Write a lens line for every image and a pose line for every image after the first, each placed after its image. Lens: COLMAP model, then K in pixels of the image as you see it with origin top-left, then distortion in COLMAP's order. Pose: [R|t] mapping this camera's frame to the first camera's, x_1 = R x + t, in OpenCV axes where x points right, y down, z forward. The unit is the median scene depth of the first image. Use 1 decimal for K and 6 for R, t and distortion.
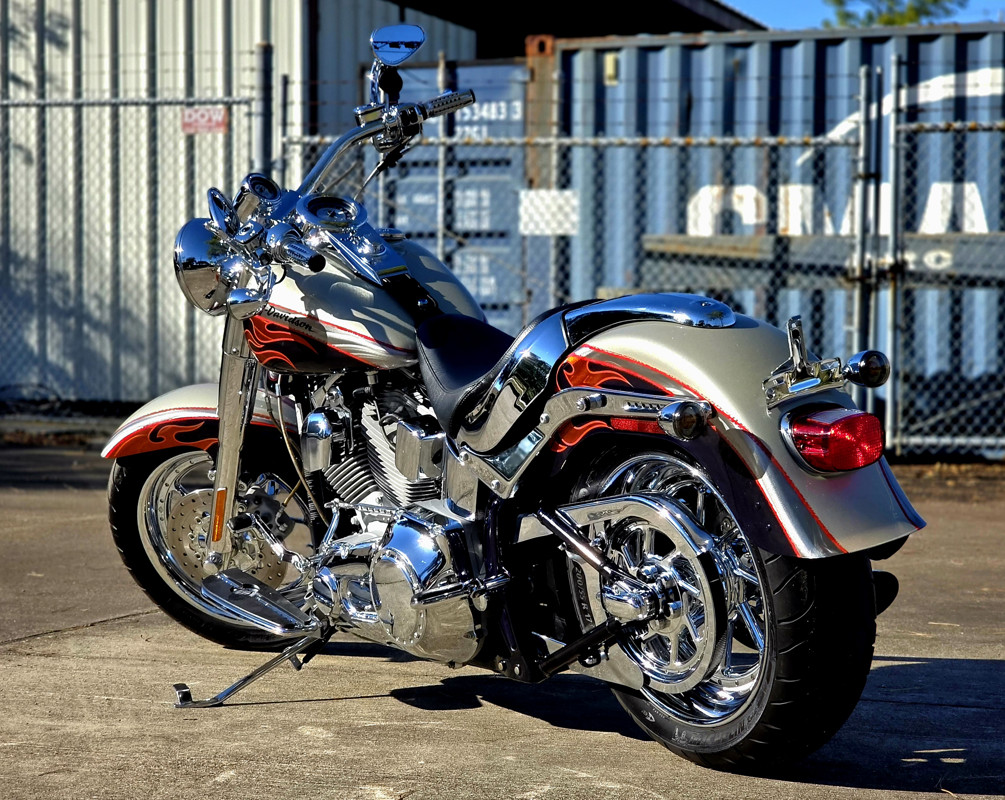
lens RADIAL K [[2480.5, 0, 471.5], [0, 2480.5, 387.2], [0, 0, 1]] dist [0.138921, 0.000000]
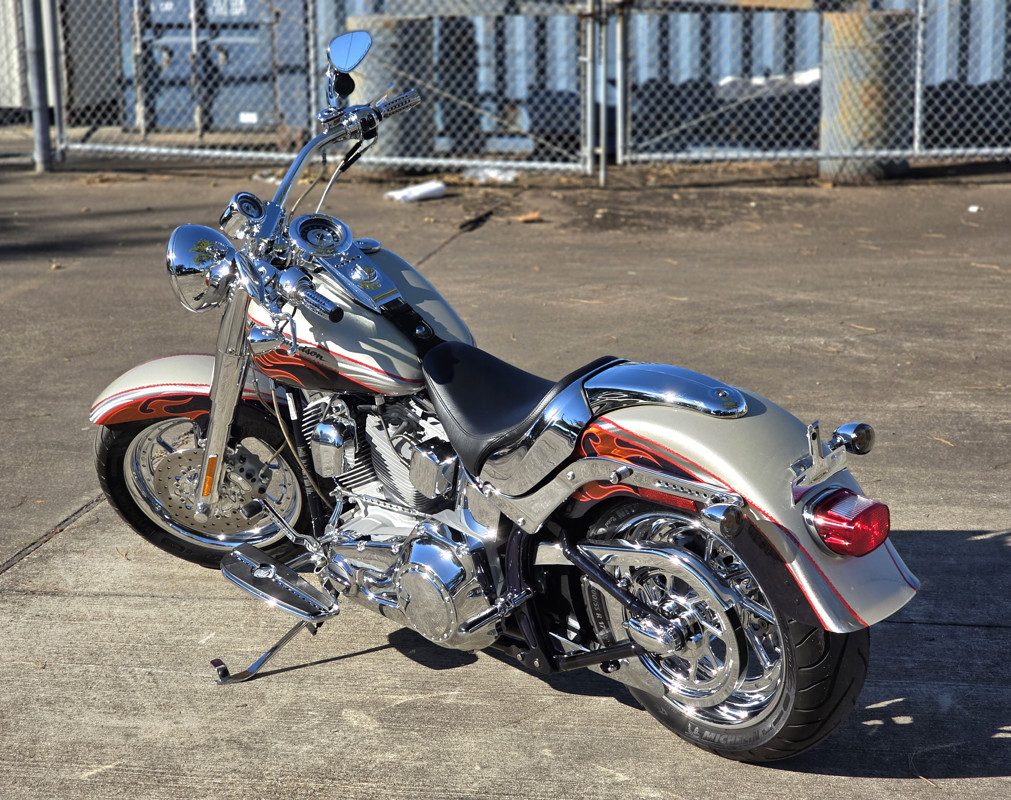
lens RADIAL K [[2214.2, 0, 509.8], [0, 2214.2, 402.7], [0, 0, 1]] dist [0.120748, 0.000000]
pose [[0.984565, -0.066233, 0.162005, -0.144834], [0.032357, 0.978556, 0.203424, -0.205193], [-0.172004, -0.195043, 0.965595, 0.010836]]
